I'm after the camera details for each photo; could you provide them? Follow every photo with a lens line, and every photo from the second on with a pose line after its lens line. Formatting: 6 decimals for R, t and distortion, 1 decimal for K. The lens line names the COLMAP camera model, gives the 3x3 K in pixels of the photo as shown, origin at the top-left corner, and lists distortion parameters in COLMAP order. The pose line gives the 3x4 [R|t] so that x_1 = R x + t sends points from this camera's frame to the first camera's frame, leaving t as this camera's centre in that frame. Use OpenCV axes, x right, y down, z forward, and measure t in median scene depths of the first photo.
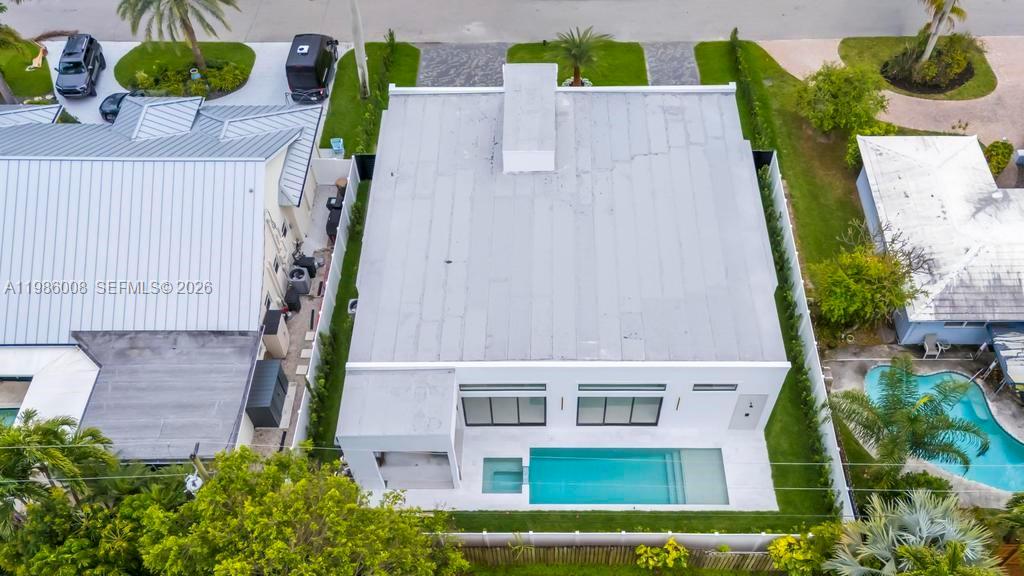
lens RADIAL K [[820.9, 0, 512.0], [0, 820.9, 288.0], [0, 0, 1]] dist [0.088305, -0.076256]
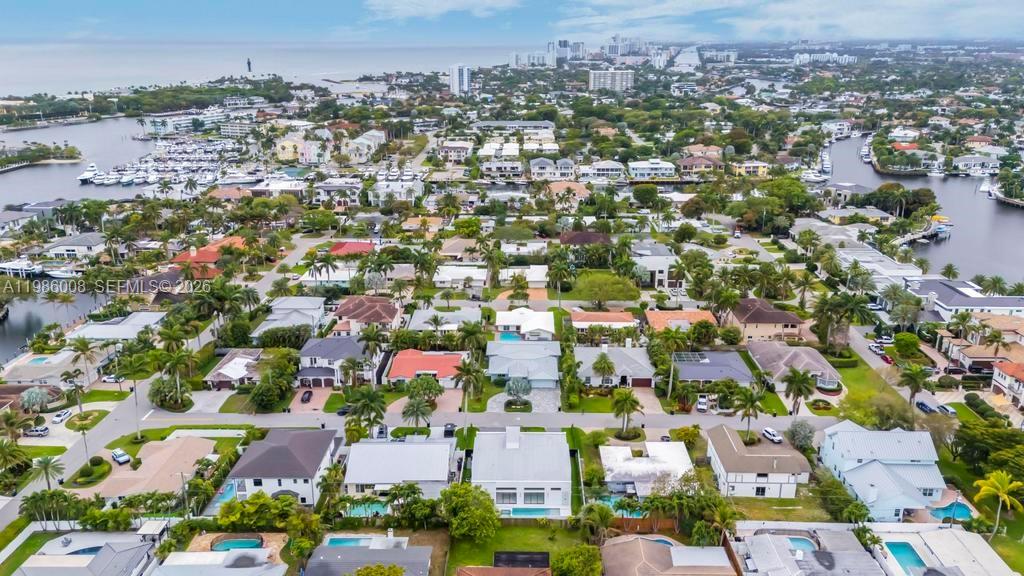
lens RADIAL K [[820.9, 0, 512.0], [0, 820.9, 288.0], [0, 0, 1]] dist [0.088305, -0.076256]
pose [[0.999803, 0.014735, 0.013265, -0.046459], [-0.004892, 0.831731, -0.555157, 1.415570], [-0.019213, 0.554983, 0.831639, -2.722851]]
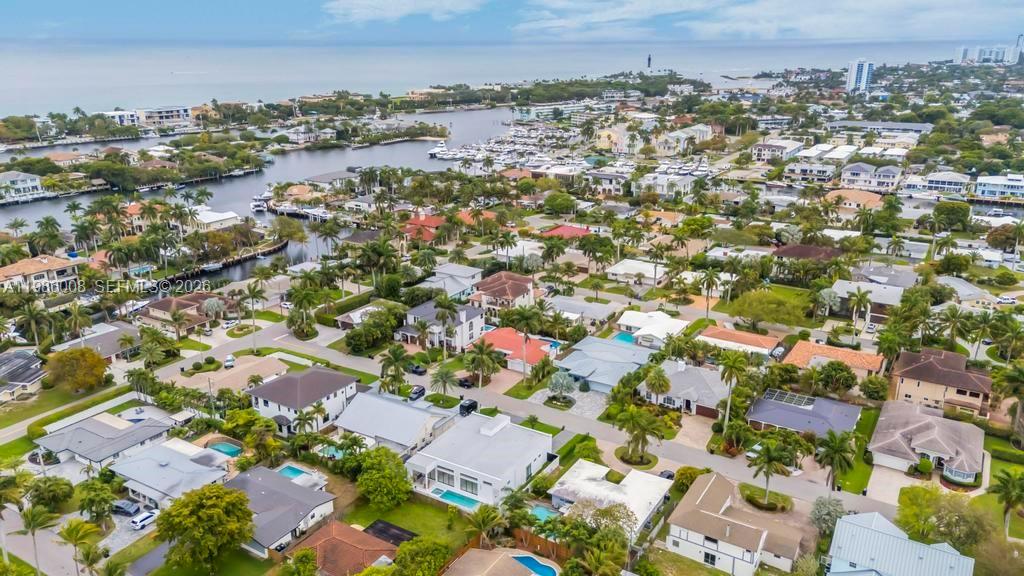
lens RADIAL K [[820.9, 0, 512.0], [0, 820.9, 288.0], [0, 0, 1]] dist [0.088305, -0.076256]
pose [[0.840109, 0.170067, -0.515067, 1.969490], [-0.426865, 0.793173, -0.434352, 0.926454], [0.334668, 0.584768, 0.738948, -2.182514]]
